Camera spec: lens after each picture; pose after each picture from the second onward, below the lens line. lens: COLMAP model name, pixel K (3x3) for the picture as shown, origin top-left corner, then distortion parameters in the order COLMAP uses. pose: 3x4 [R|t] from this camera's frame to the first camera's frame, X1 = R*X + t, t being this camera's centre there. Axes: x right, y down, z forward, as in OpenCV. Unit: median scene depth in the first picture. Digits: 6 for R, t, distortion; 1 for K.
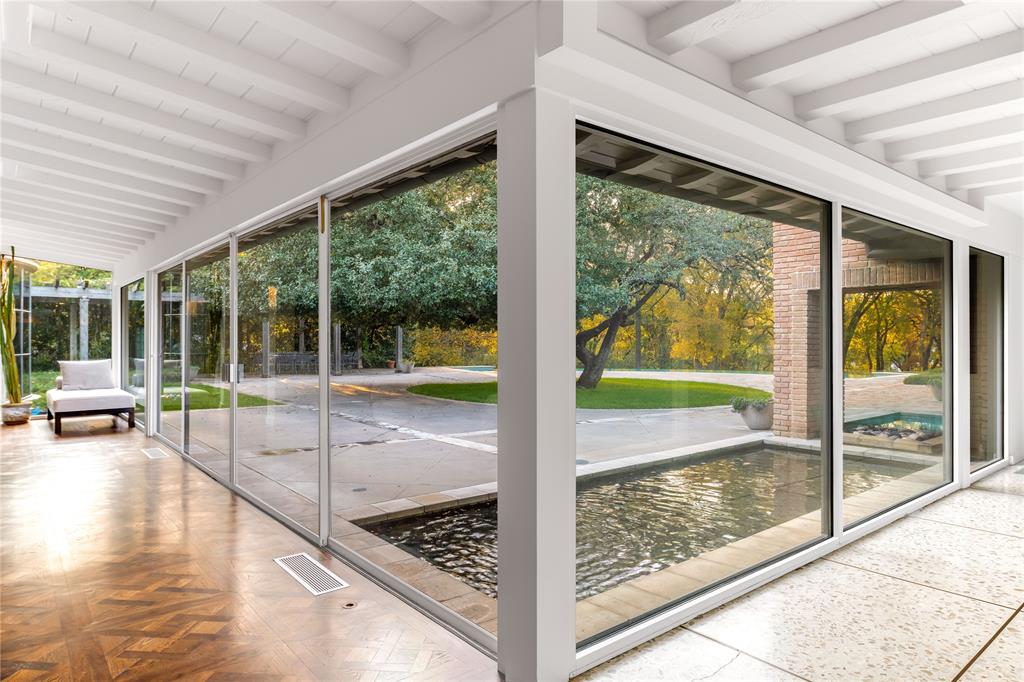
lens RADIAL K [[631.0, 0, 512.0], [0, 631.0, 341.0], [0, 0, 1]] dist [0.025777, -0.000047]
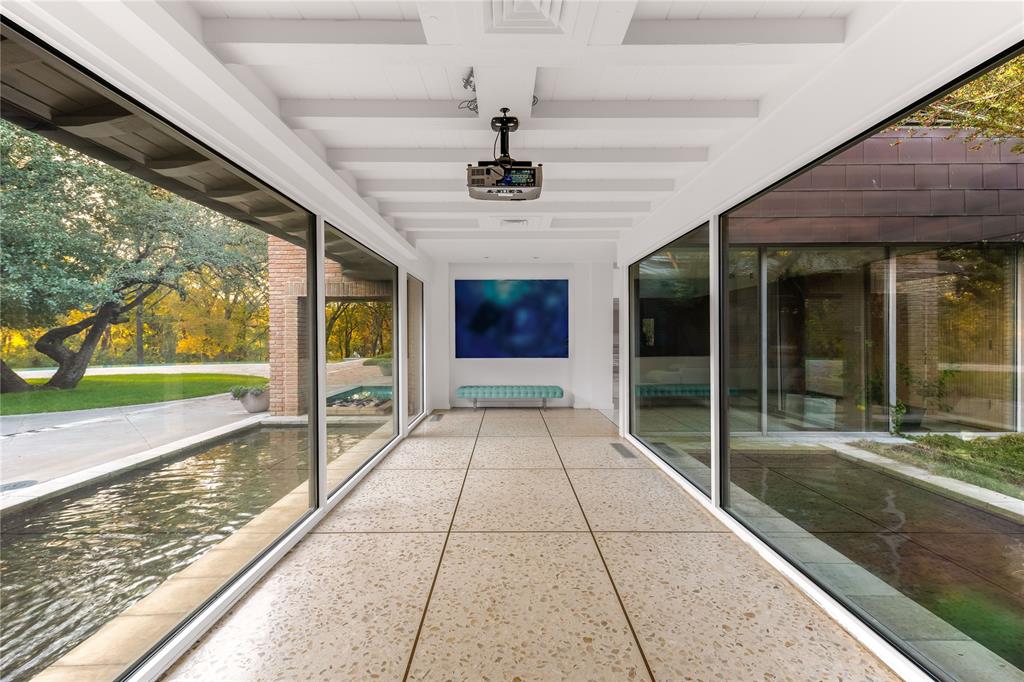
lens RADIAL K [[428.5, 0, 512.0], [0, 428.5, 341.0], [0, 0, 1]] dist [0.001526, -0.000368]
pose [[0.625174, -0.009266, 0.780430, 0.068939], [0.002836, 0.999950, 0.009600, 0.000488], [-0.780480, -0.003789, 0.625169, 0.139835]]
